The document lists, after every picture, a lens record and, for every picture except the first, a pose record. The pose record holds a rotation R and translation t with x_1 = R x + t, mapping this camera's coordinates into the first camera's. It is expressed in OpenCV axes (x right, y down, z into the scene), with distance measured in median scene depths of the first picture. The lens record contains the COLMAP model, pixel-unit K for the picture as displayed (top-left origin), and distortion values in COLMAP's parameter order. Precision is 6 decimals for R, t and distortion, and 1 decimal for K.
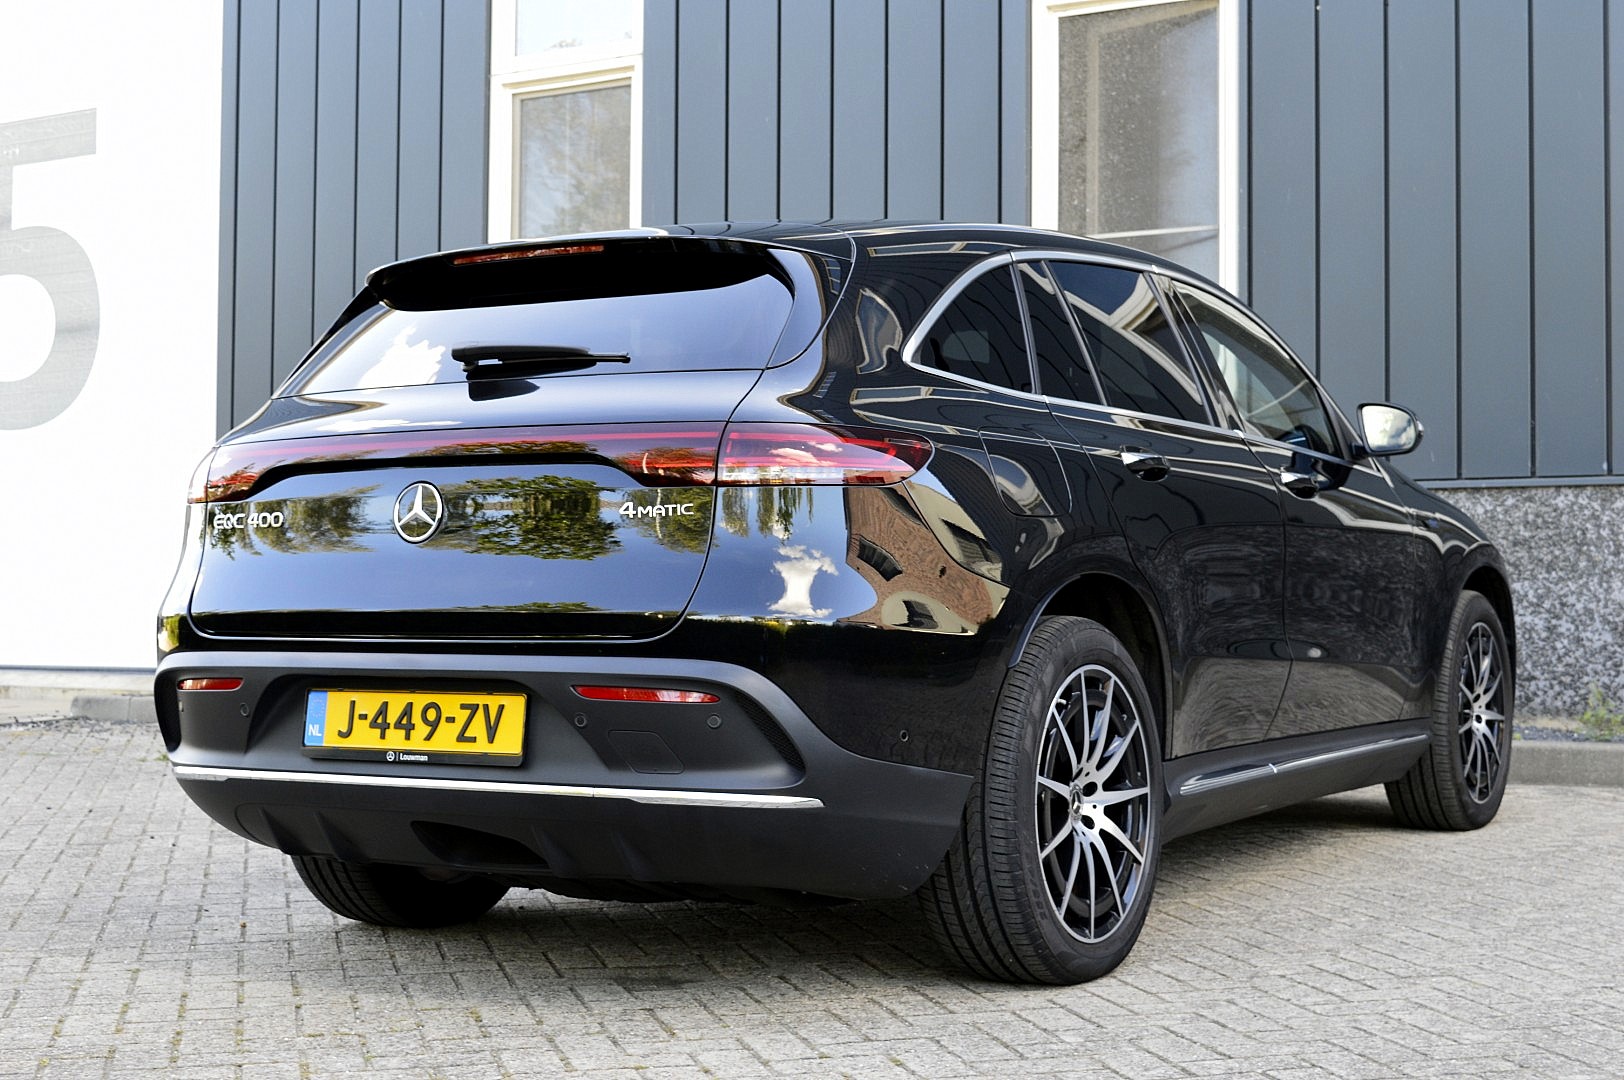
lens RADIAL K [[2322.1, 0, 806.8], [0, 2322.1, 534.3], [0, 0, 1]] dist [-0.030370, 0.000000]
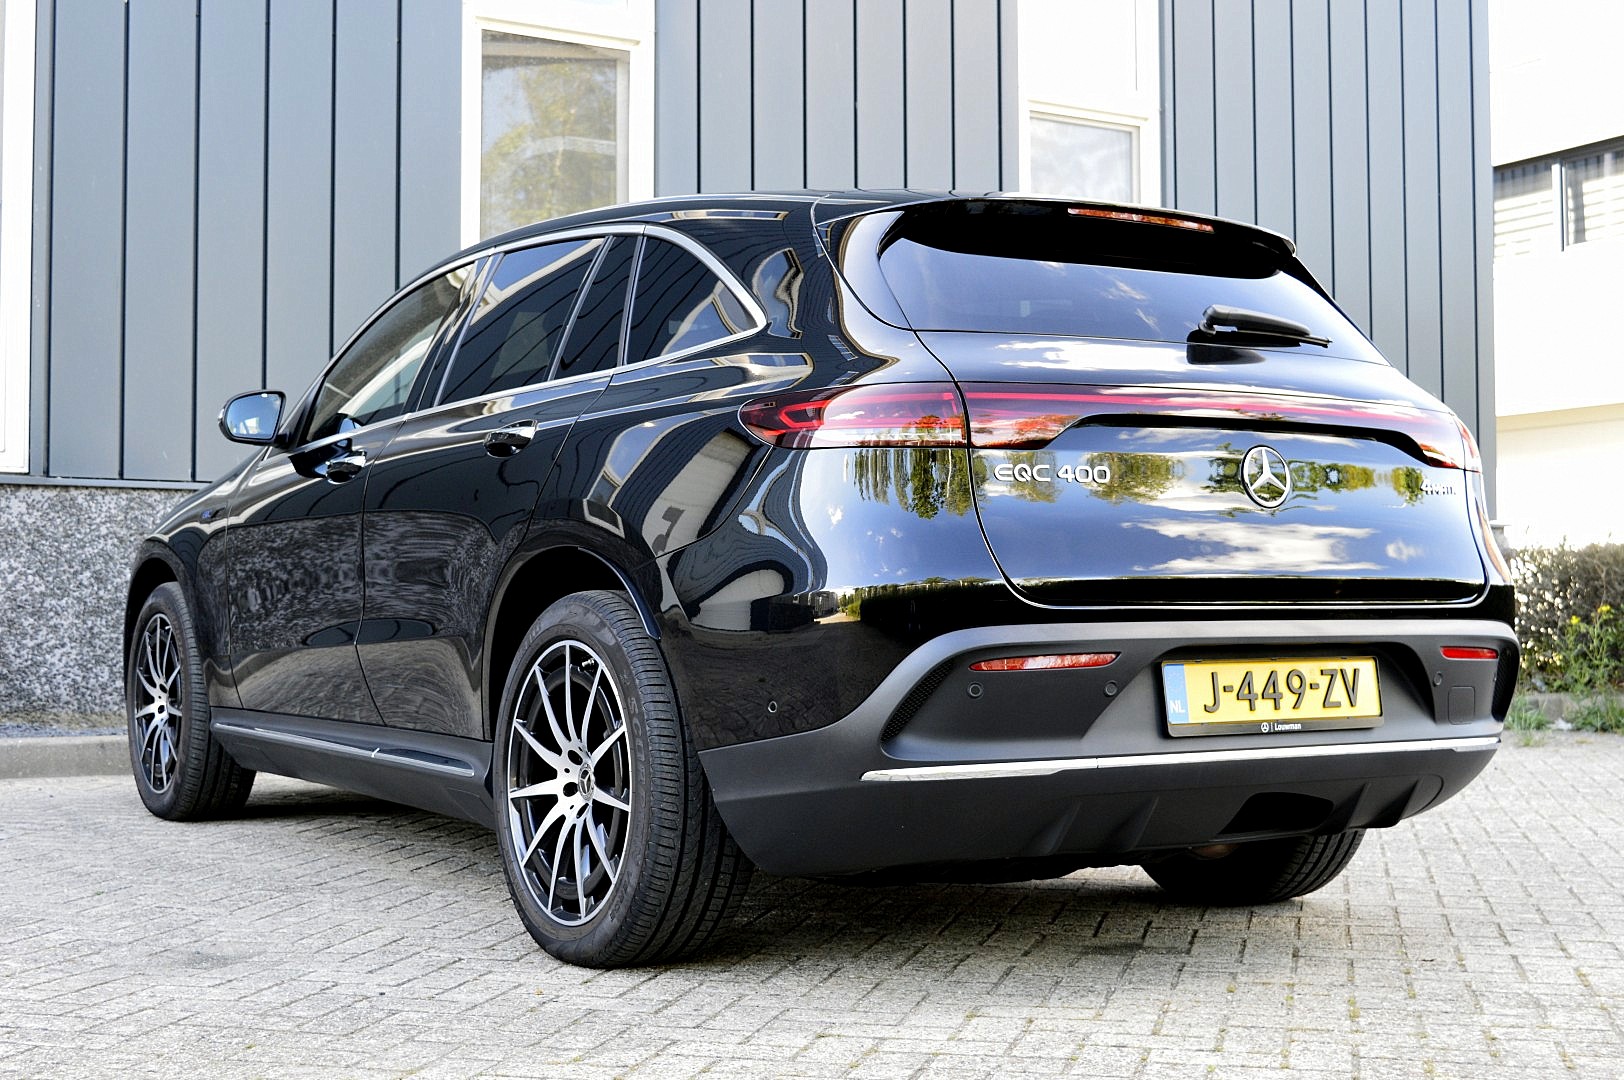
lens RADIAL K [[2154.7, 0, 805.0], [0, 2154.7, 530.4], [0, 0, 1]] dist [0.005347, 0.000000]
pose [[0.457536, 0.029156, 0.888713, -1.071200], [-0.026133, 0.999471, -0.019335, 0.035879], [-0.888807, -0.014378, 0.458056, 0.760605]]
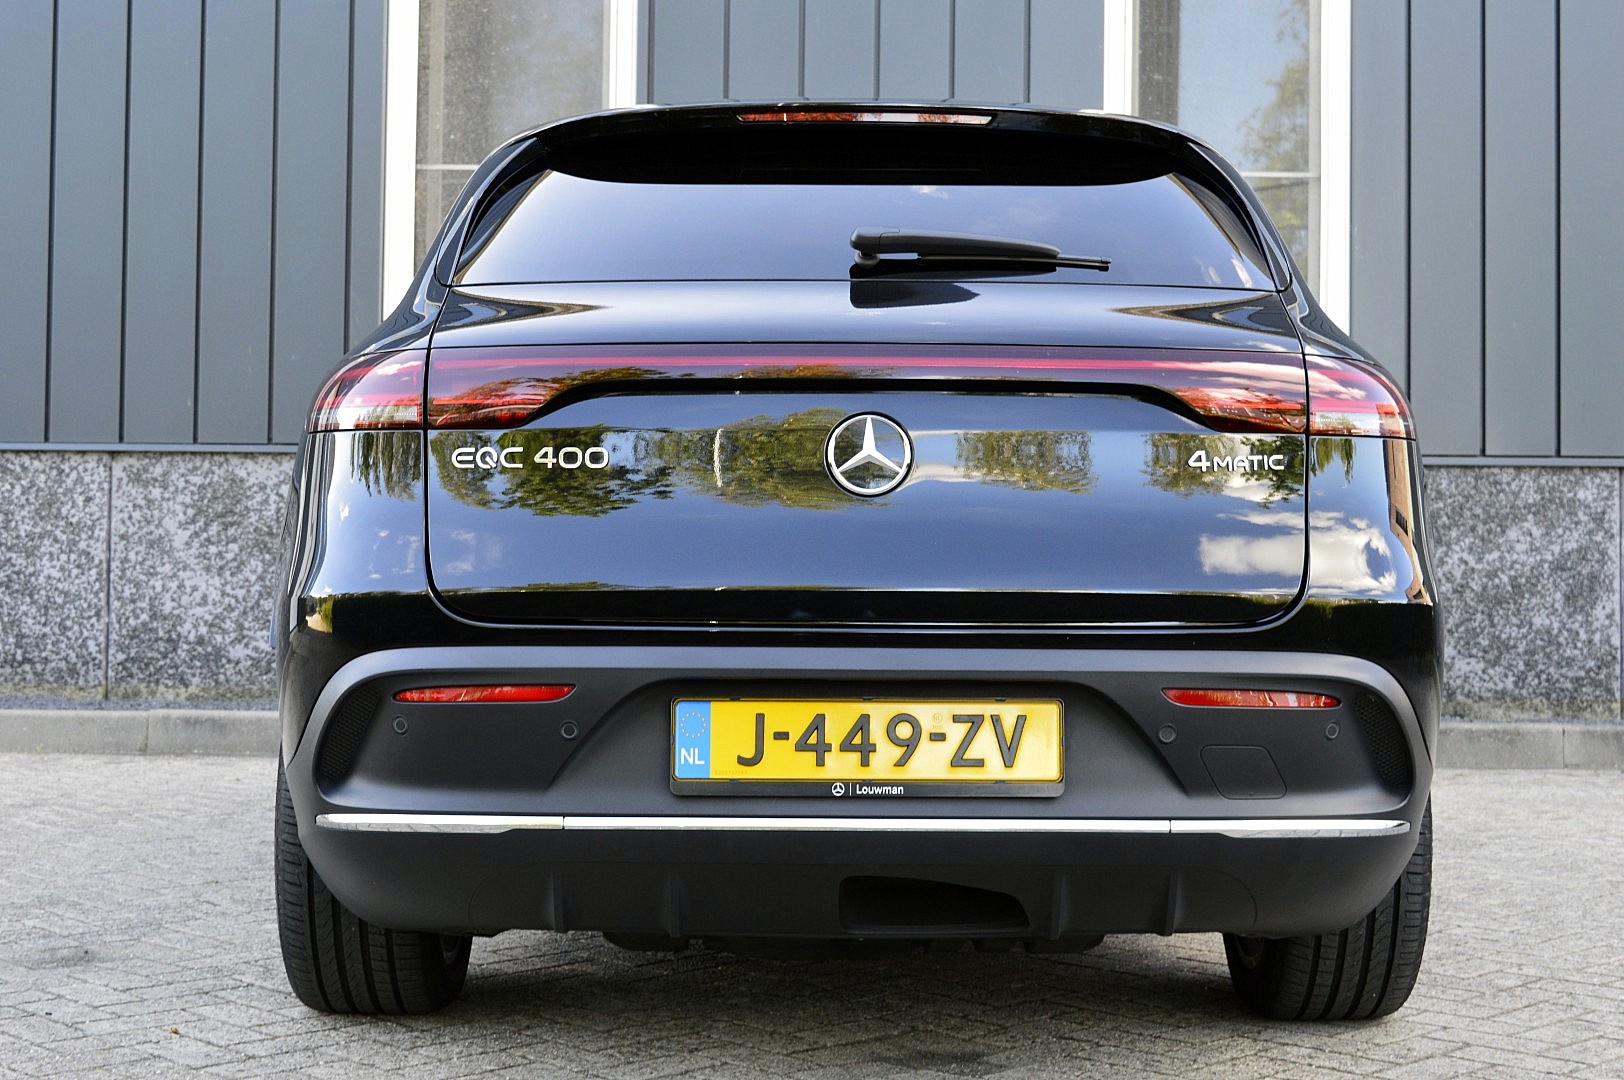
lens RADIAL K [[2322.1, 0, 827.2], [0, 2322.1, 539.1], [0, 0, 1]] dist [-0.030370, 0.000000]
pose [[0.861623, 0.013504, 0.507369, -0.553215], [-0.022704, 0.999671, 0.011950, 0.008718], [-0.507040, -0.021816, 0.861646, 0.377533]]
